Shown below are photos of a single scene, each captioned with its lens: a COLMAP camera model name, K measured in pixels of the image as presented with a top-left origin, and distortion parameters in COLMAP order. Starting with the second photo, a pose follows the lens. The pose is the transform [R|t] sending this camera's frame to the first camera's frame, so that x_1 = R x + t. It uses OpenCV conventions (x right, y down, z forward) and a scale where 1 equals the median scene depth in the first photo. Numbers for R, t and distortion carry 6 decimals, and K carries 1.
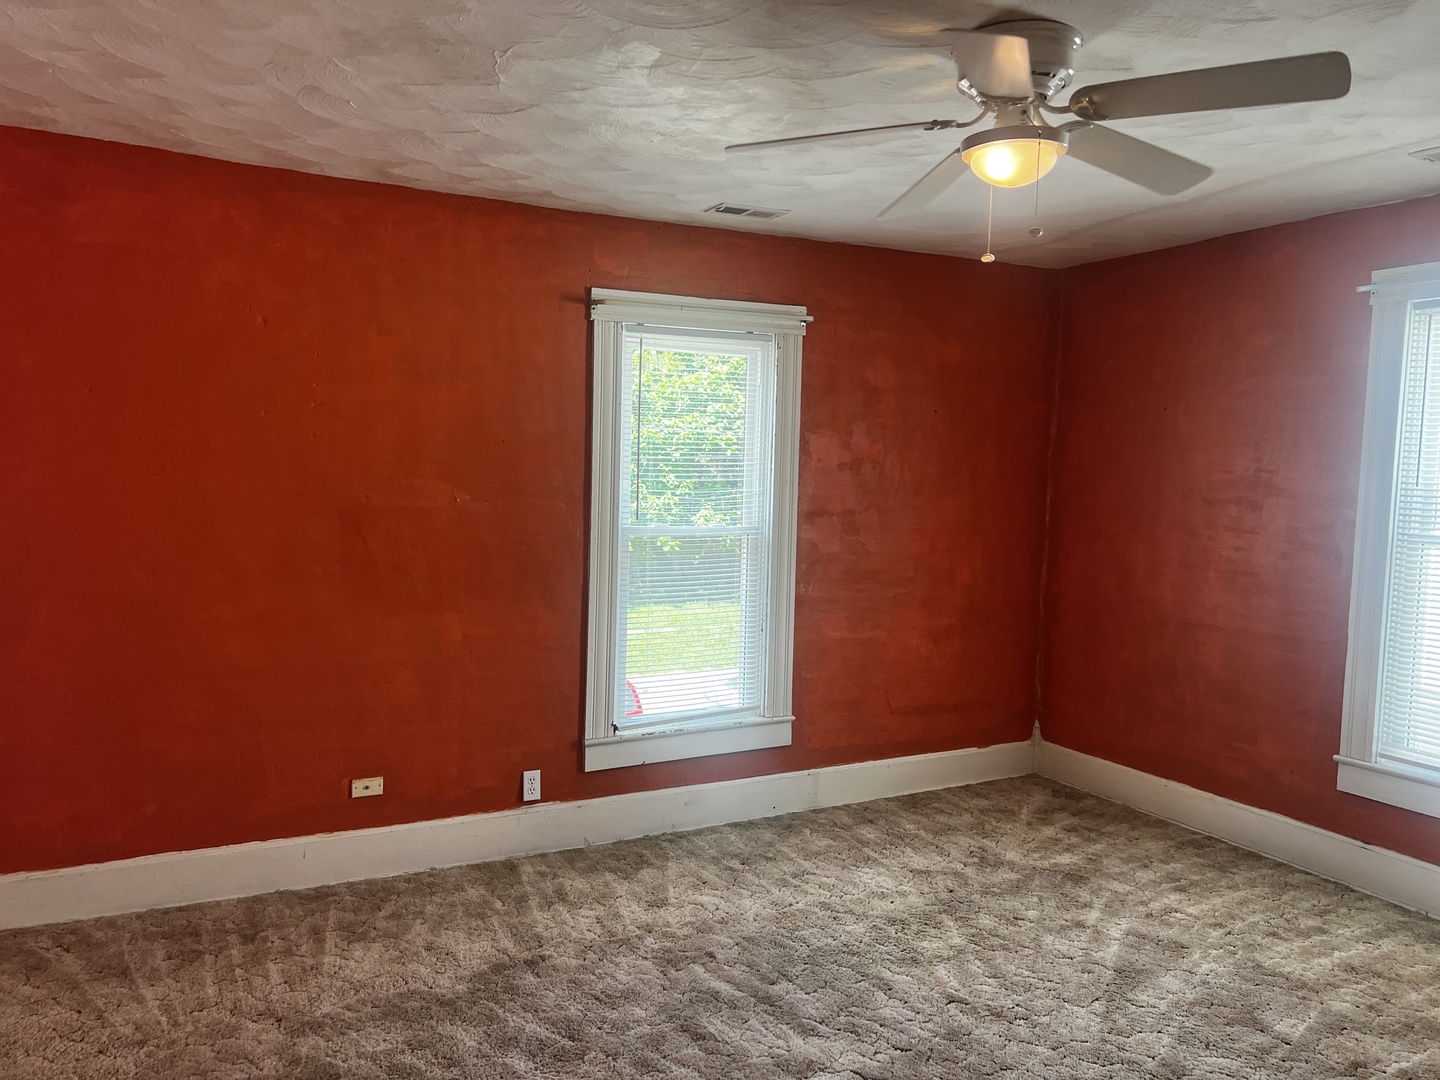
lens RADIAL K [[1074.2, 0, 720.0], [0, 1074.2, 540.0], [0, 0, 1]] dist [-0.003958, -0.001641]
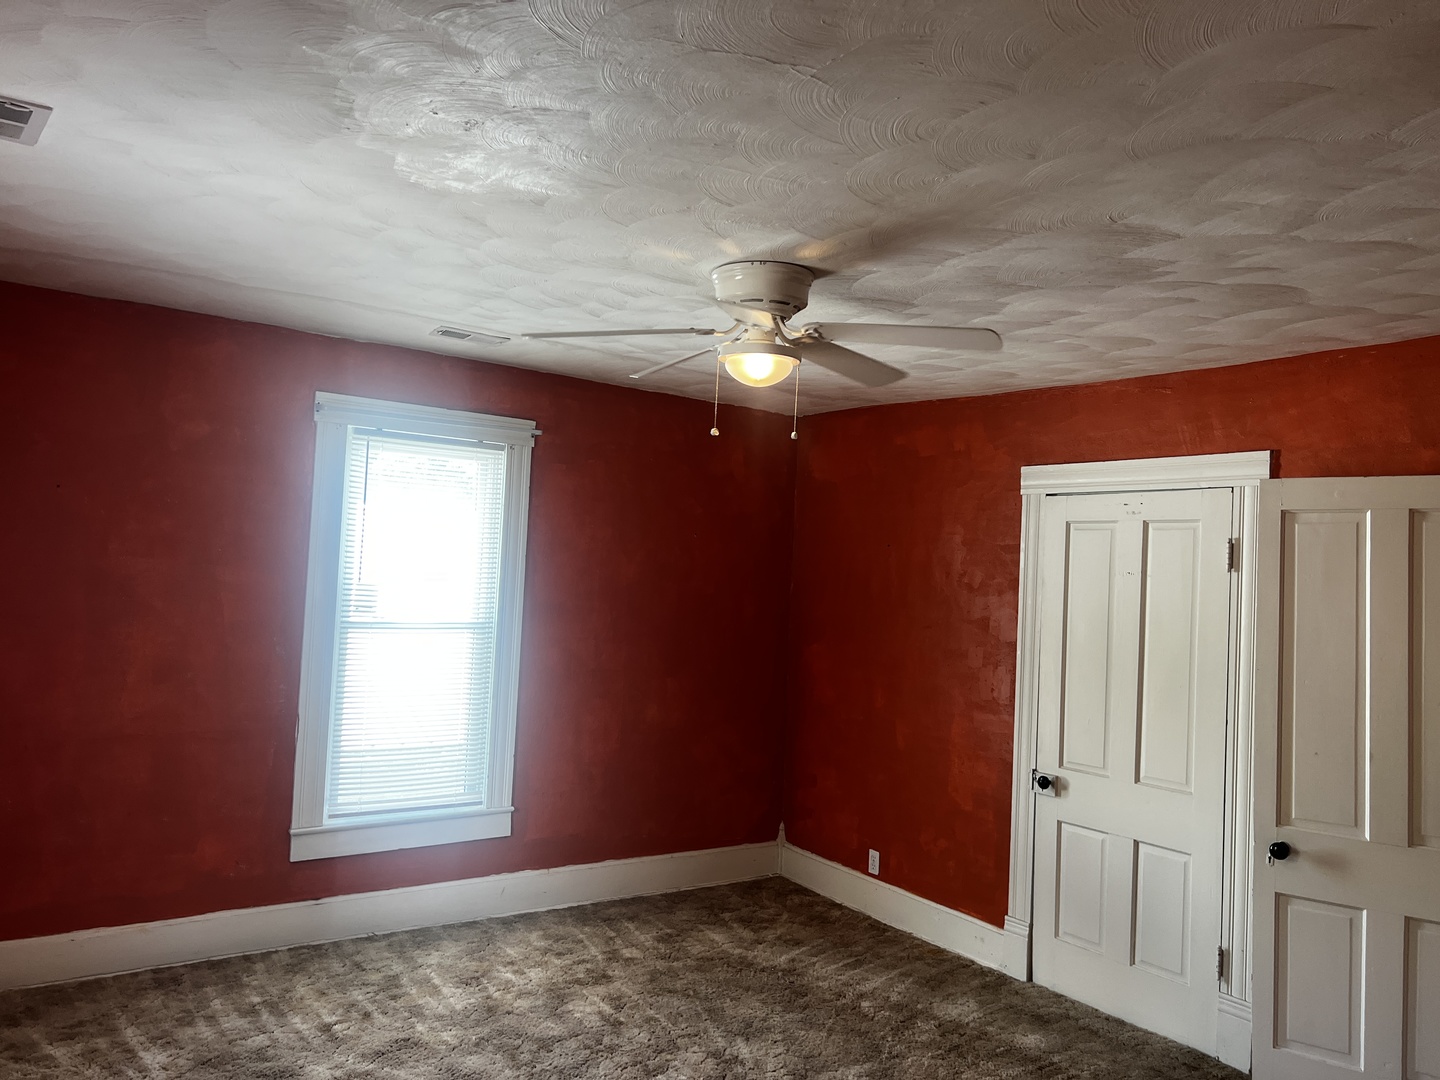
lens RADIAL K [[1056.5, 0, 717.2], [0, 1056.5, 508.6], [0, 0, 1]] dist [0.001519, -0.001651]
pose [[-0.131378, 0.025705, 0.990999, -0.551203], [0.010697, 0.999642, -0.024511, -0.092999], [-0.991275, 0.007381, -0.131605, 0.719643]]
